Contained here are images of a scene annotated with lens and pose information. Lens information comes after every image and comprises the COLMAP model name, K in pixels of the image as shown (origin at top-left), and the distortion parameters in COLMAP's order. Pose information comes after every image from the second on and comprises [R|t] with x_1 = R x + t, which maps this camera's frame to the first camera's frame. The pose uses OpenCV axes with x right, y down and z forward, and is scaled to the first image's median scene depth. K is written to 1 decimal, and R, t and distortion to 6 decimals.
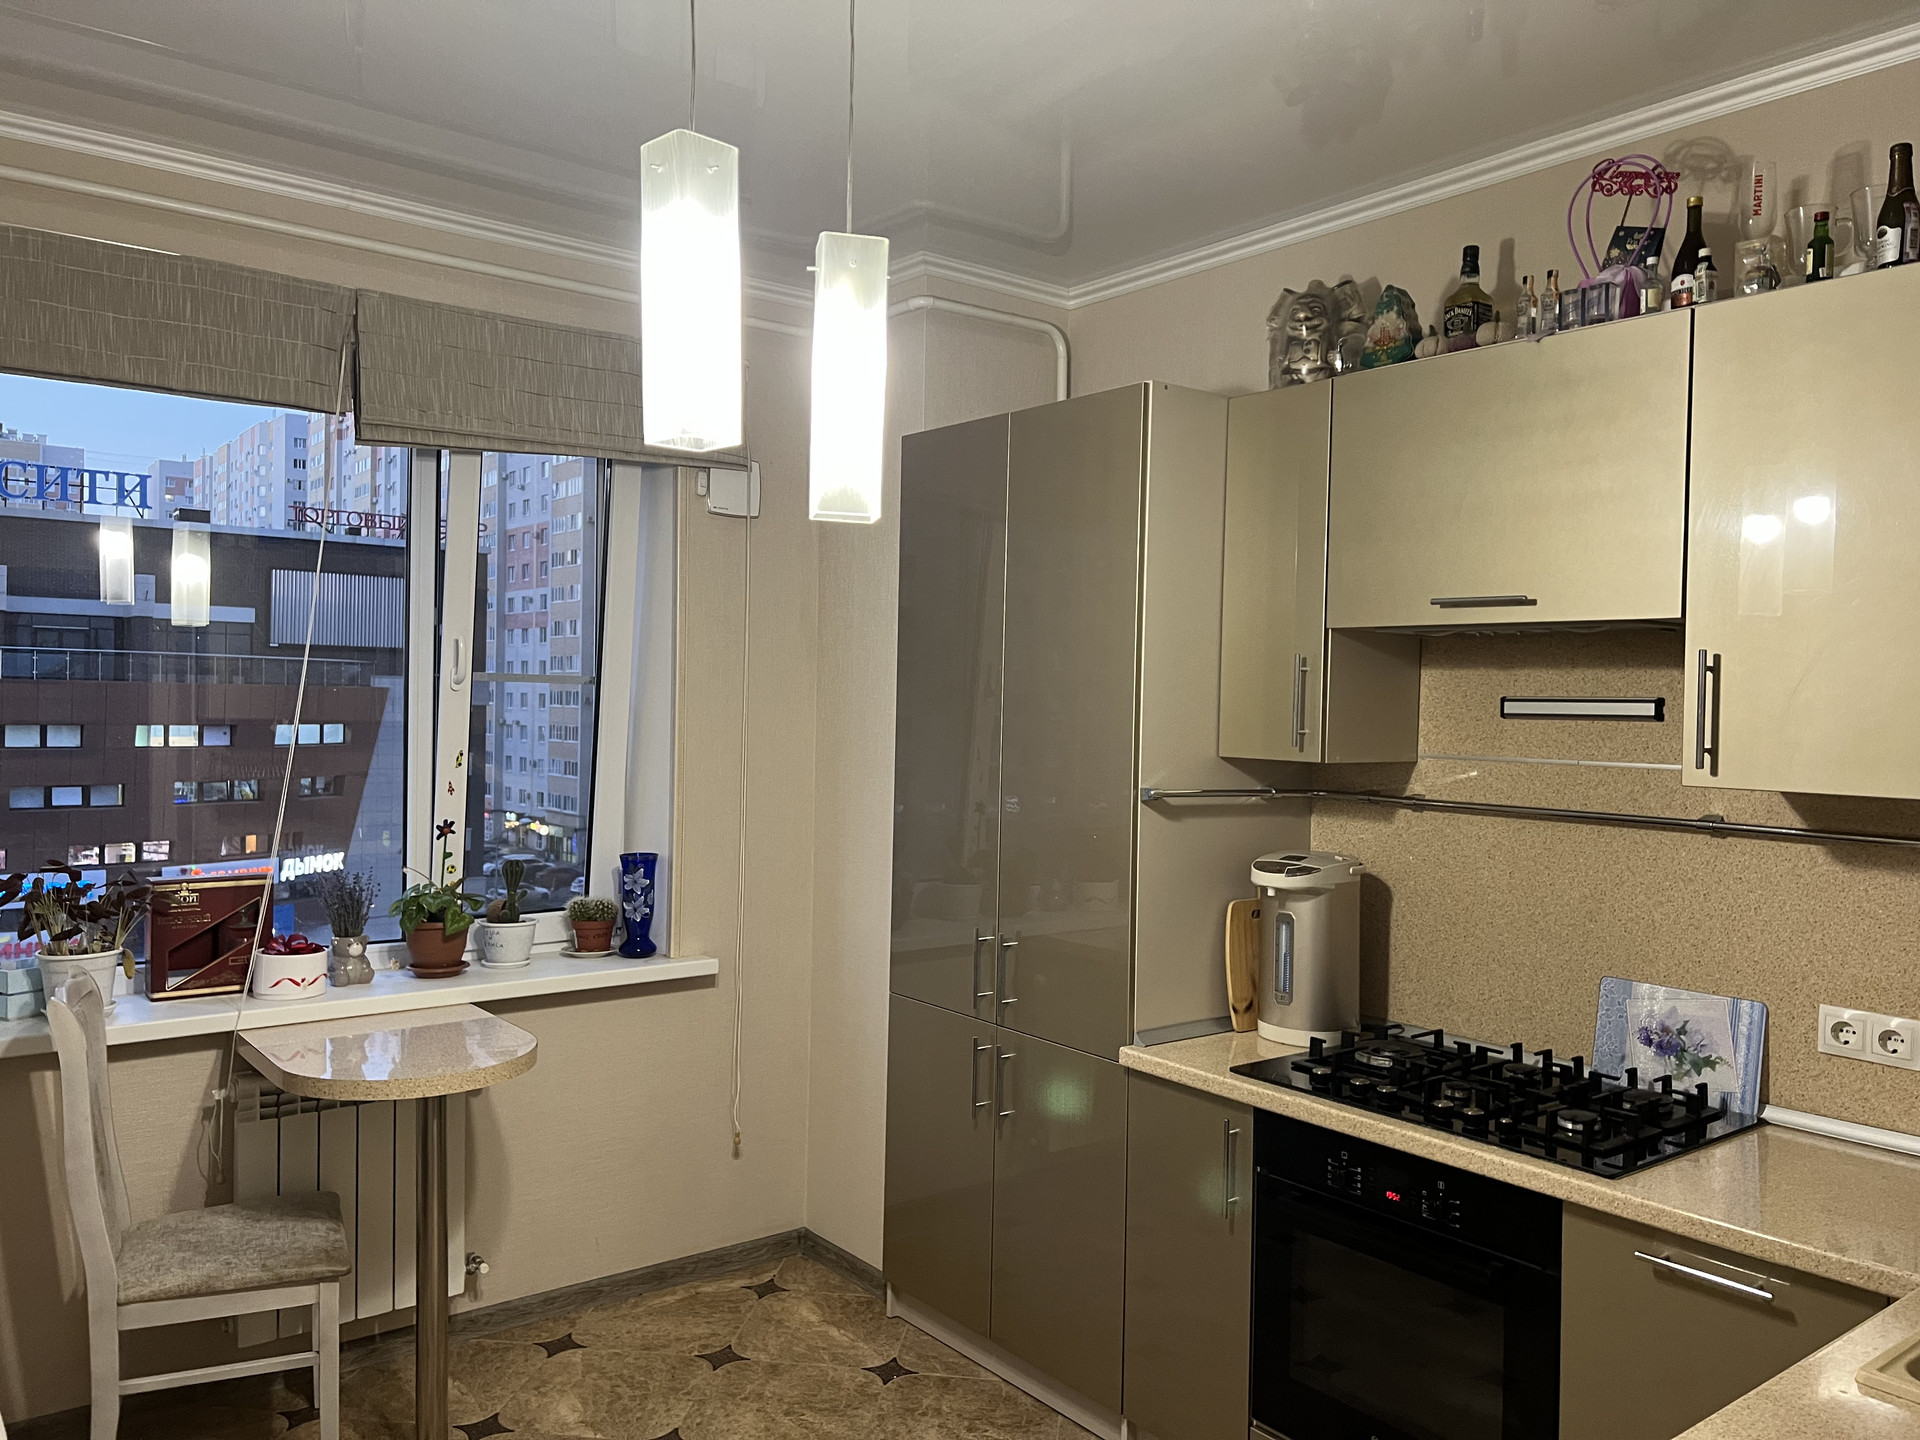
lens RADIAL K [[1441.1, 0, 956.3], [0, 1441.1, 721.1], [0, 0, 1]] dist [0.044739, -0.050166]
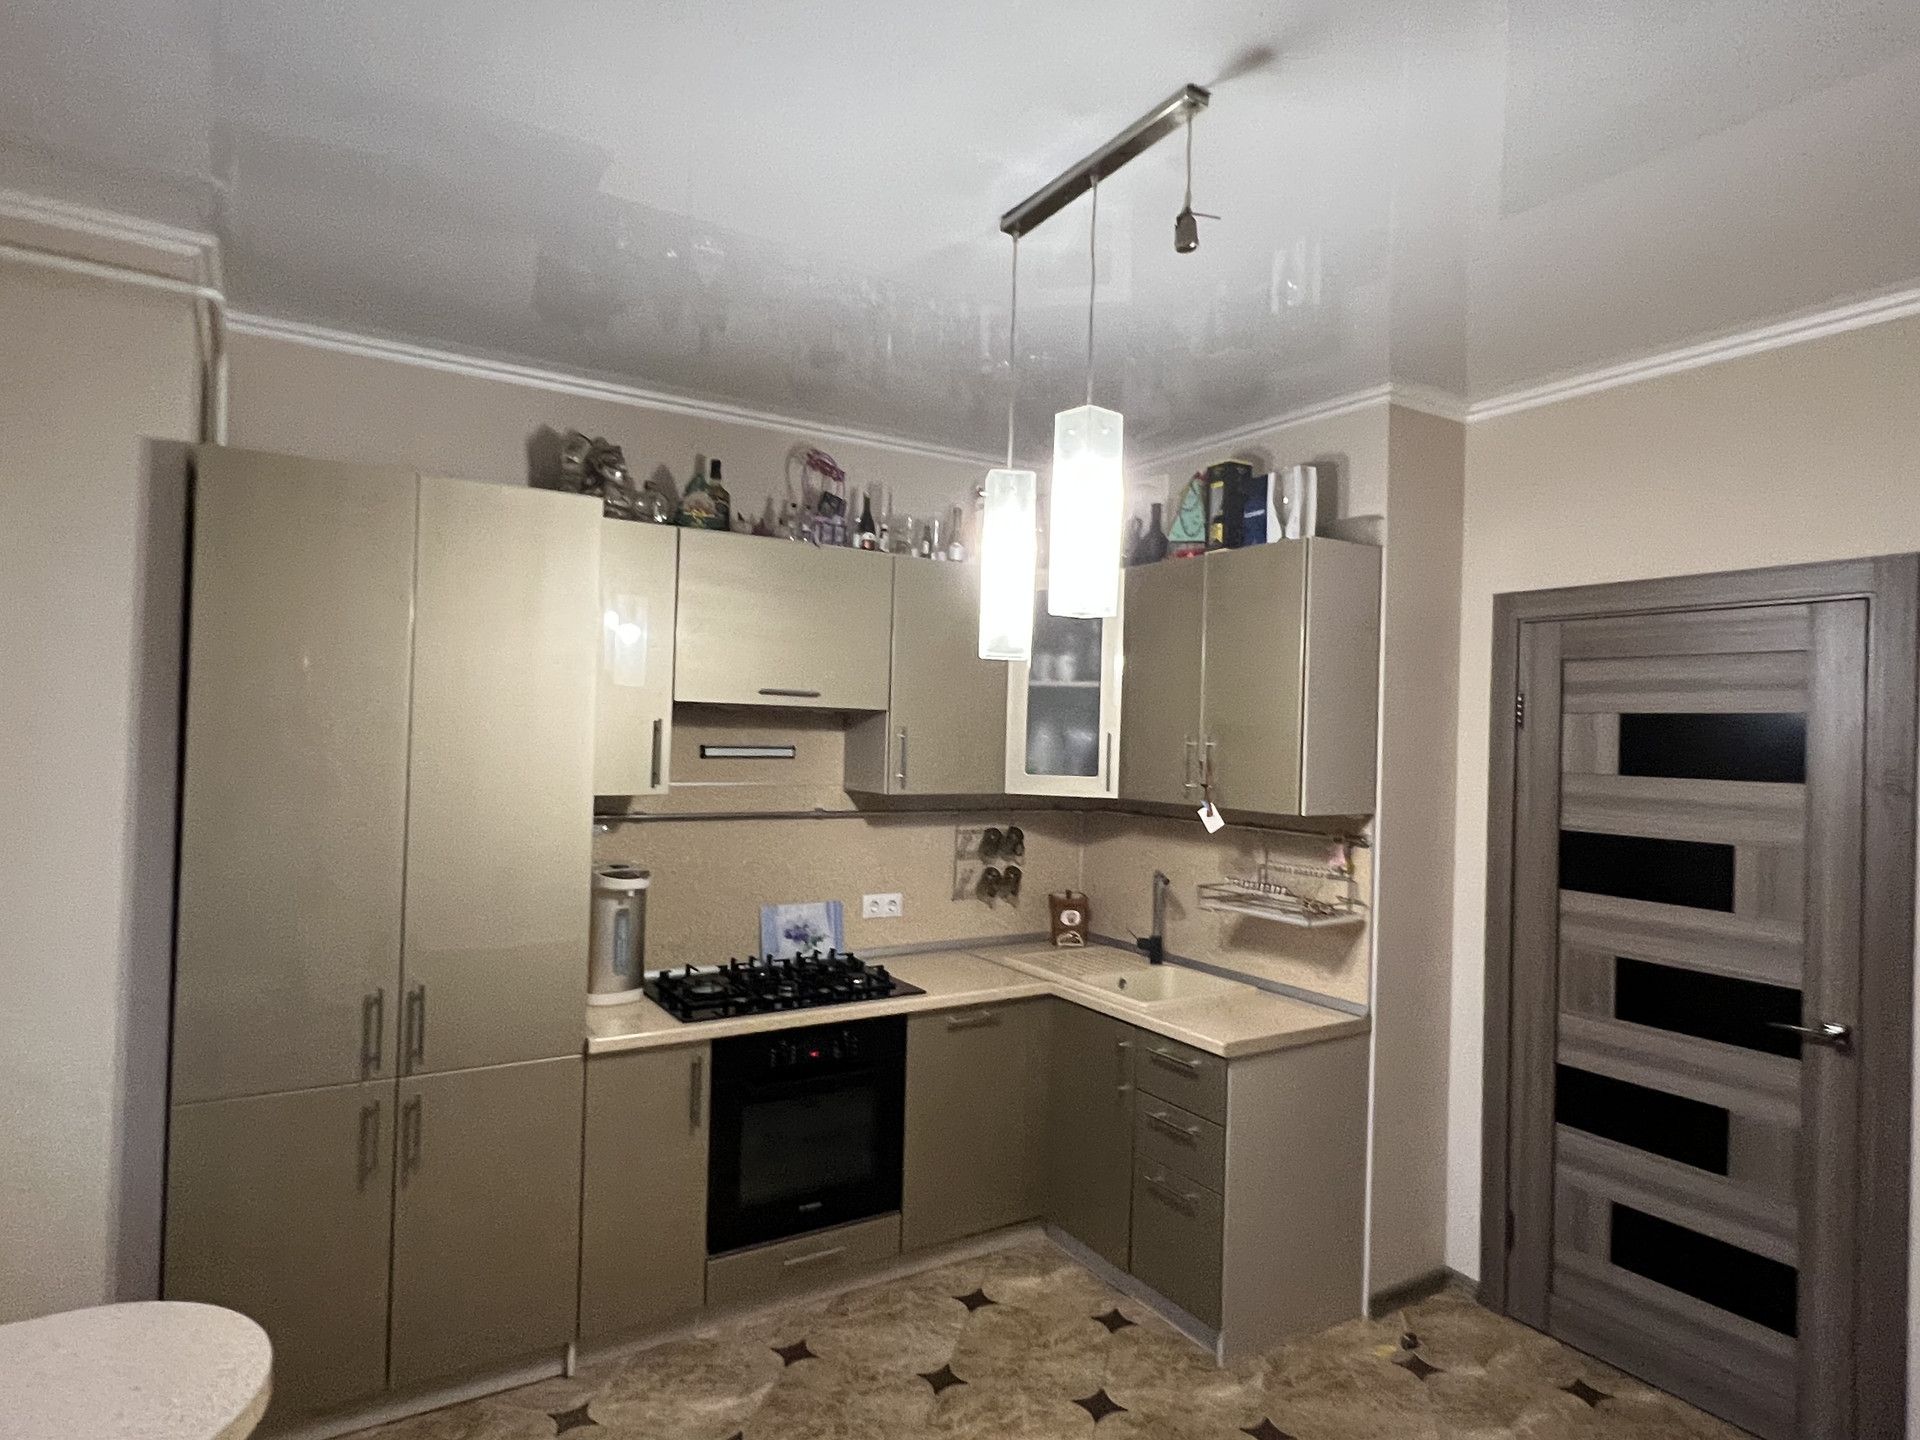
lens RADIAL K [[1087.7, 0, 960.5], [0, 1087.7, 718.2], [0, 0, 1]] dist [-0.004825, 0.000993]
pose [[0.102679, -0.006998, 0.994690, -0.760250], [-0.010185, 0.999915, 0.008086, -0.057467], [-0.994662, -0.010961, 0.102599, 0.588292]]
